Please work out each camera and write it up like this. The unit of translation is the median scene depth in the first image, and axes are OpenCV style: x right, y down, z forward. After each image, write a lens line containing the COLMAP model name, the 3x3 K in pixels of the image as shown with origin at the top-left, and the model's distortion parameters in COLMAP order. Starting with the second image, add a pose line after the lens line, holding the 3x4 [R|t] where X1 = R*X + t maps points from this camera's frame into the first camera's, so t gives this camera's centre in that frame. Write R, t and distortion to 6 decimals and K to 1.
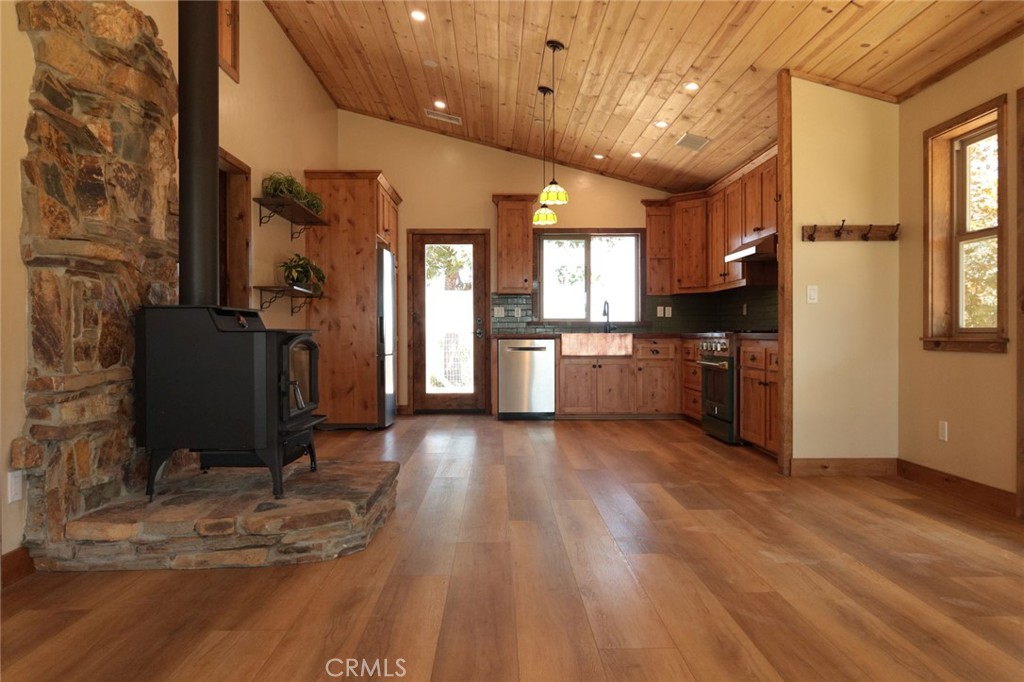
lens RADIAL K [[715.3, 0, 512.0], [0, 715.3, 341.0], [0, 0, 1]] dist [-0.000786, -0.002030]
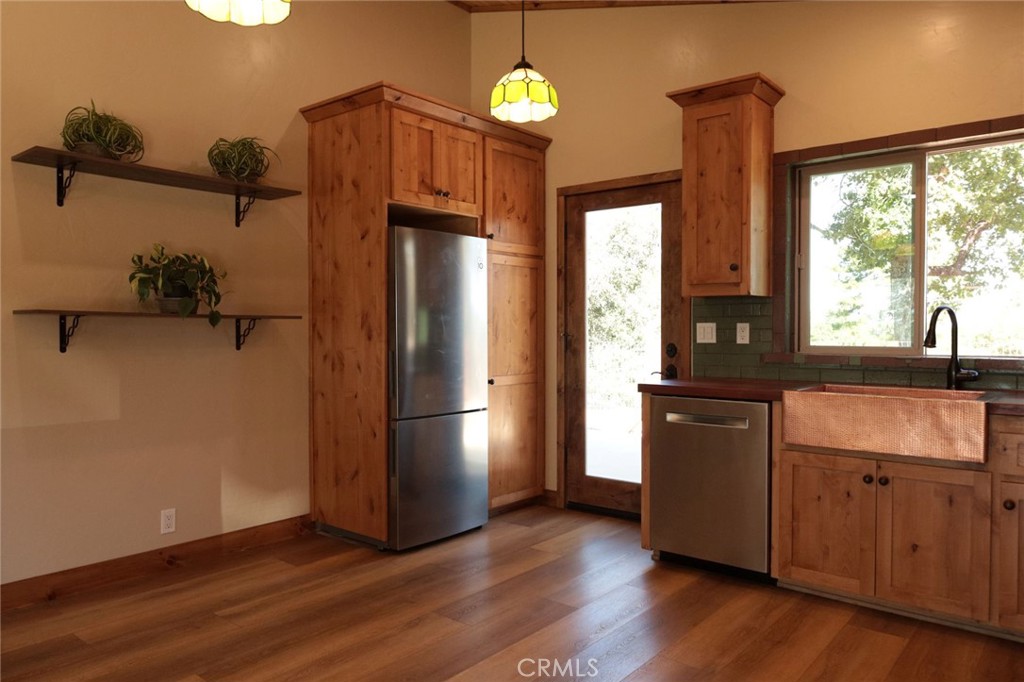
lens RADIAL K [[715.3, 0, 512.0], [0, 715.3, 341.0], [0, 0, 1]] dist [-0.000786, -0.002030]
pose [[0.757276, 0.013799, -0.652949, 0.240649], [-0.006437, 0.999886, 0.013665, -0.047756], [0.653063, -0.006146, 0.757279, 0.628715]]
